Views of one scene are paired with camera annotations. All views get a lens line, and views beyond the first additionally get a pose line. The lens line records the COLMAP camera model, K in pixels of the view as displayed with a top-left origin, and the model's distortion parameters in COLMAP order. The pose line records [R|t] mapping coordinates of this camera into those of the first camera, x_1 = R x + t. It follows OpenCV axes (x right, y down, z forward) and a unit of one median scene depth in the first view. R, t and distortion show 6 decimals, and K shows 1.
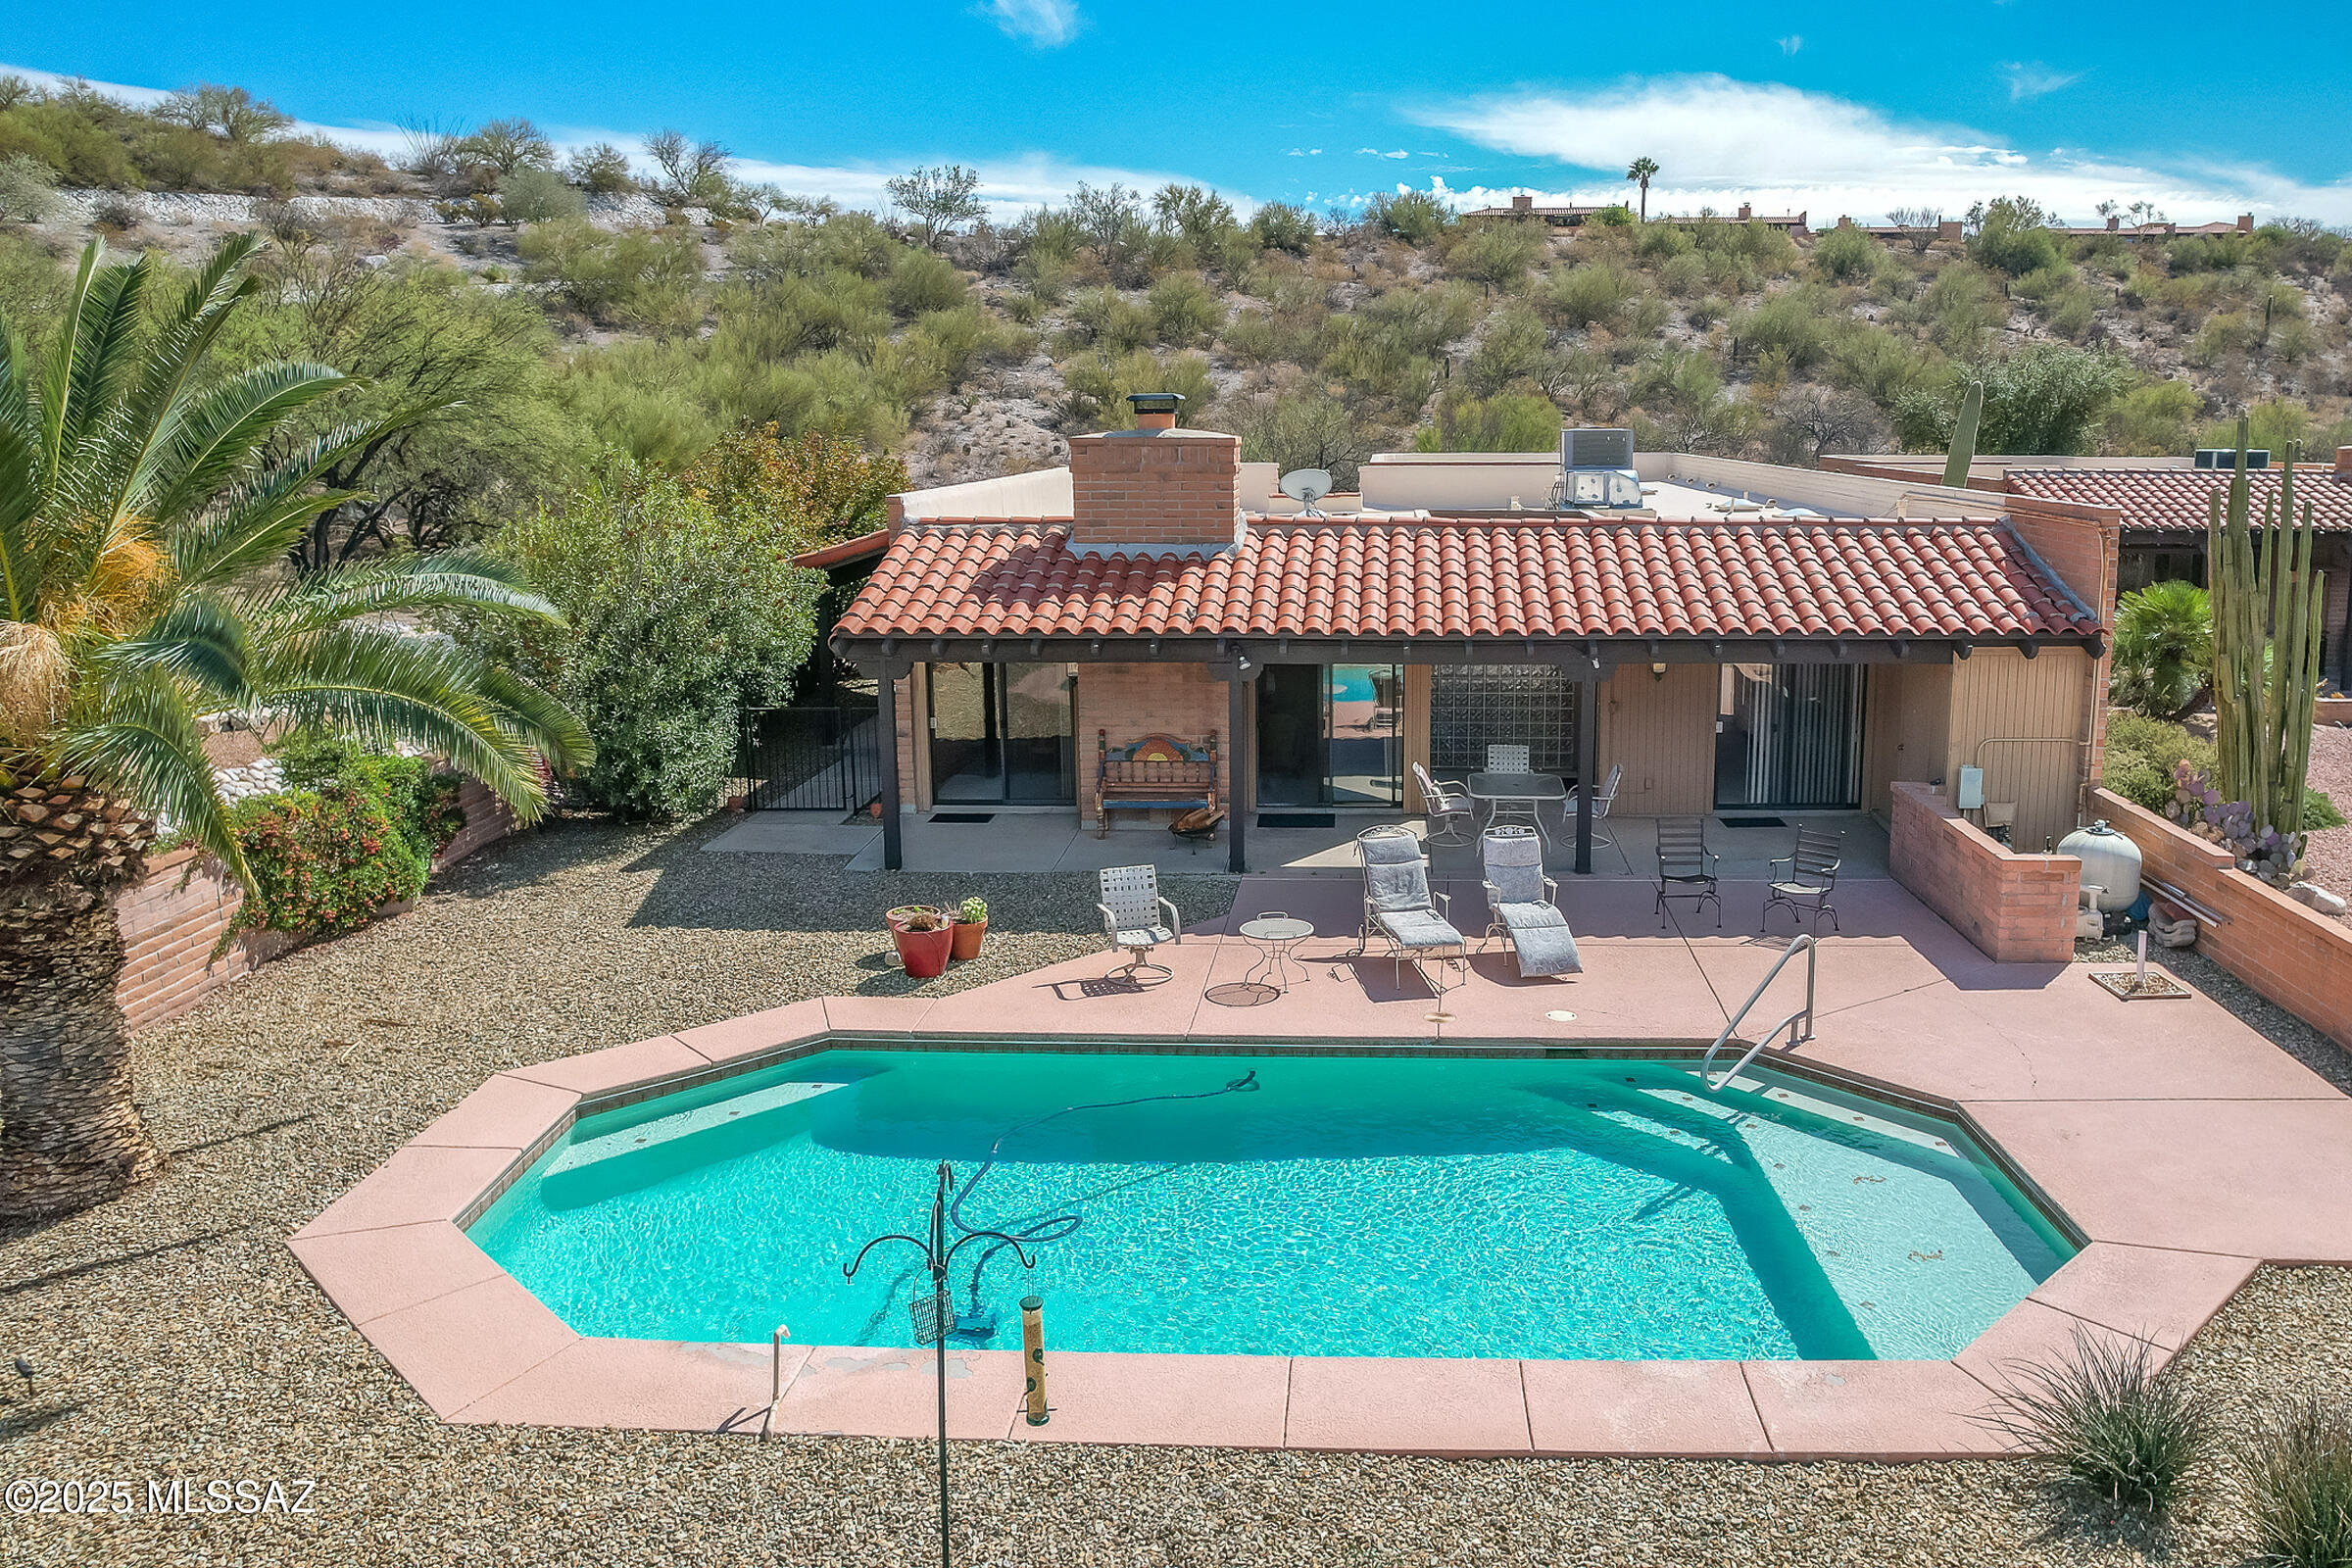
lens RADIAL K [[1447.1, 0, 1175.1], [0, 1447.1, 696.2], [0, 0, 1]] dist [-0.064328, 0.064141]
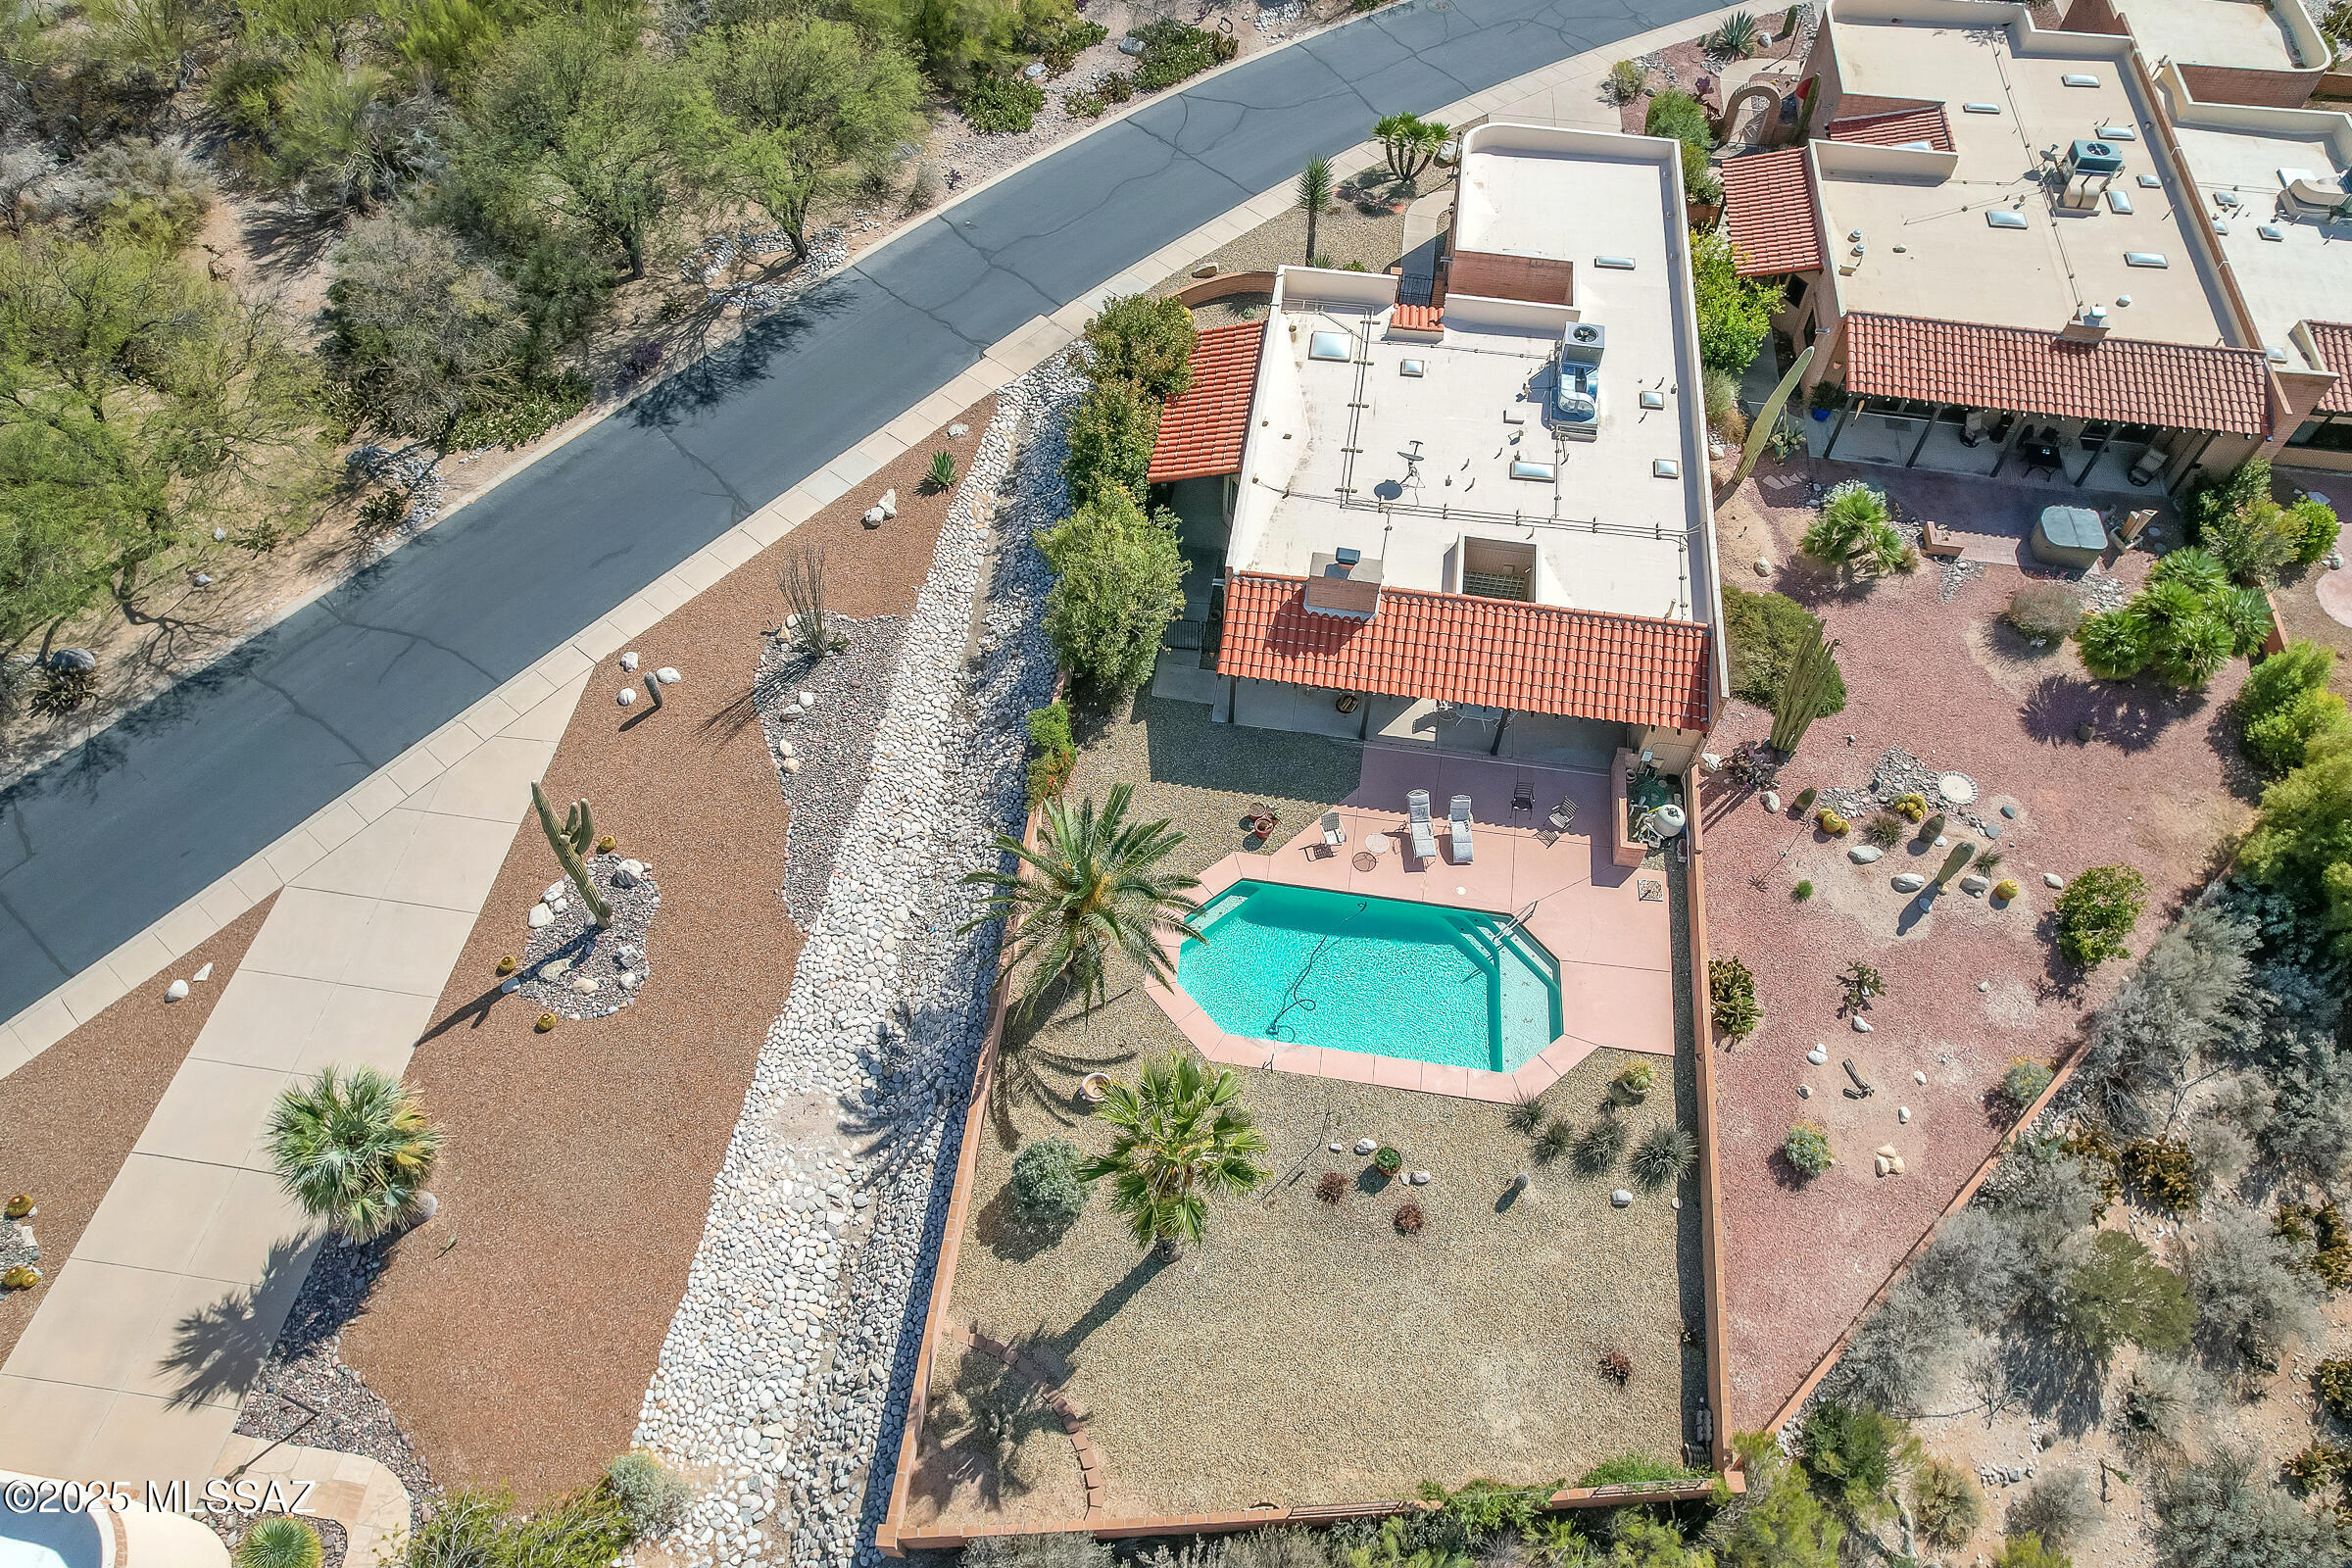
lens RADIAL K [[1605.3, 0, 1162.9], [0, 1605.3, 727.7], [0, 0, 1]] dist [-0.069174, 0.070665]
pose [[0.989617, 0.116542, -0.084122, -0.056543], [-0.011461, 0.647395, 0.762068, -1.810004], [0.143274, -0.753192, 0.642009, -0.740986]]
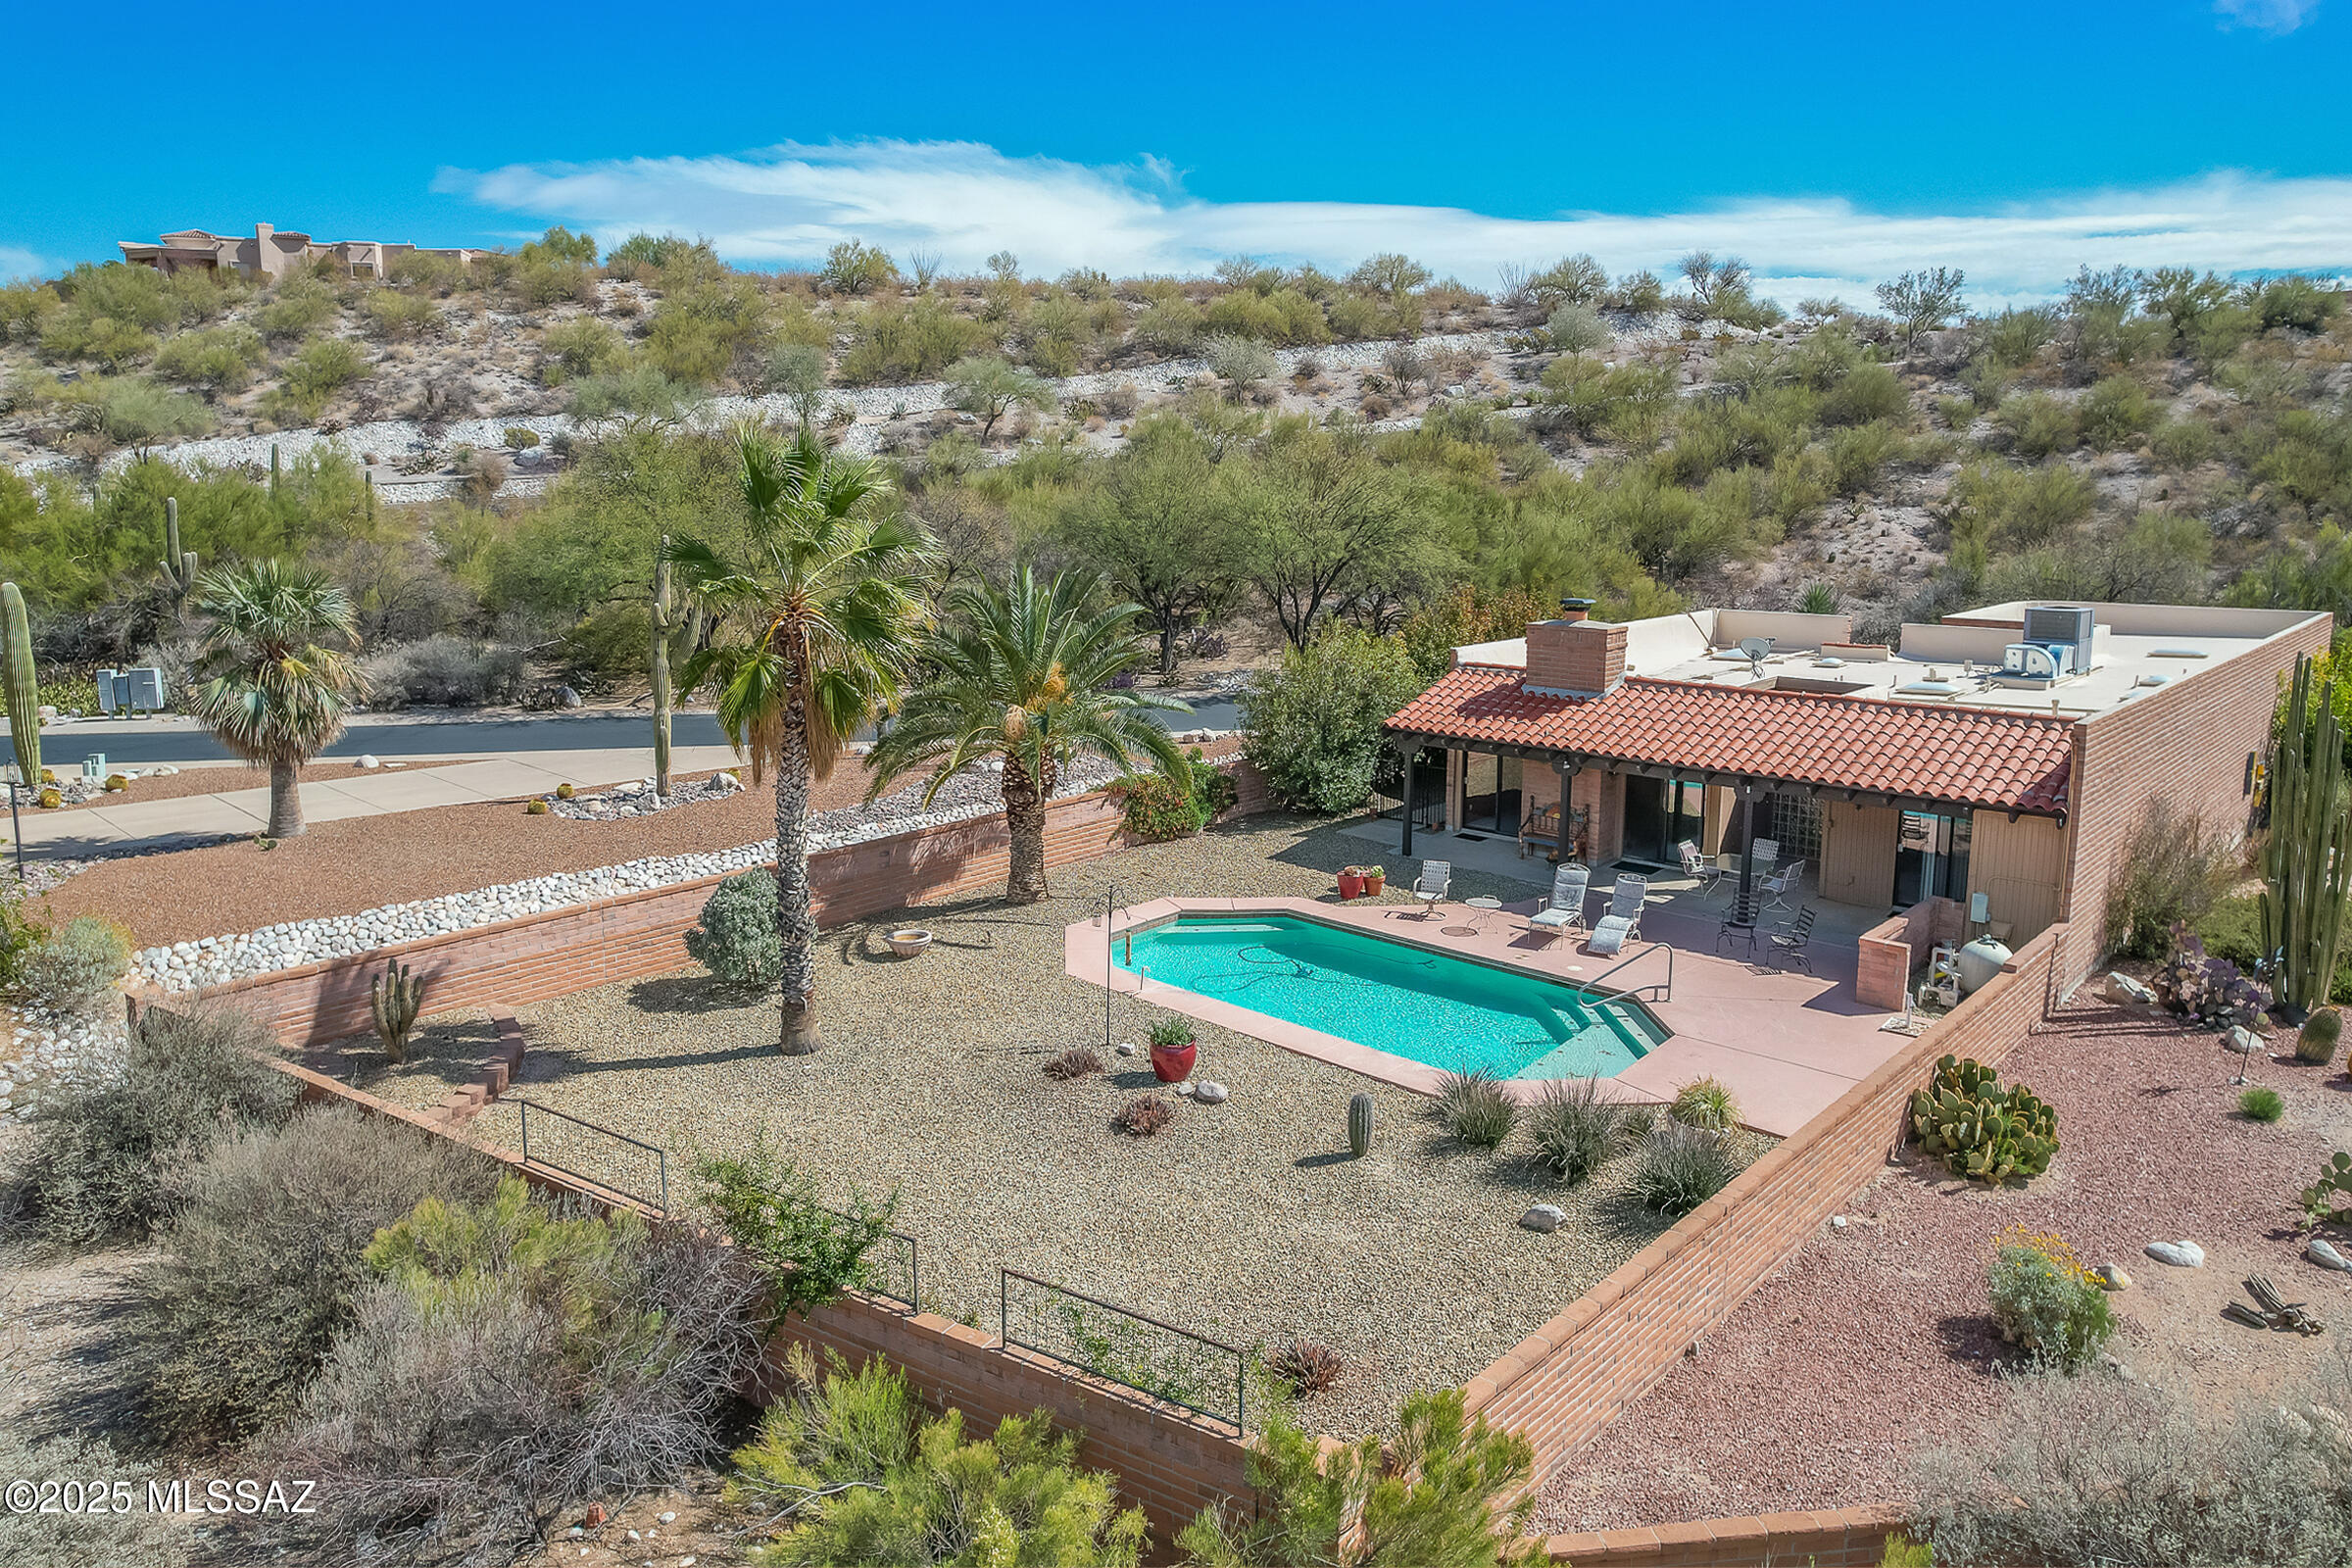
lens RADIAL K [[1605.3, 0, 1162.9], [0, 1605.3, 727.7], [0, 0, 1]] dist [-0.069174, 0.070665]
pose [[0.698293, 0.096265, -0.709309, 0.947541], [-0.097408, 0.994477, 0.039073, -0.084972], [0.709153, 0.041808, 0.703814, -0.615659]]
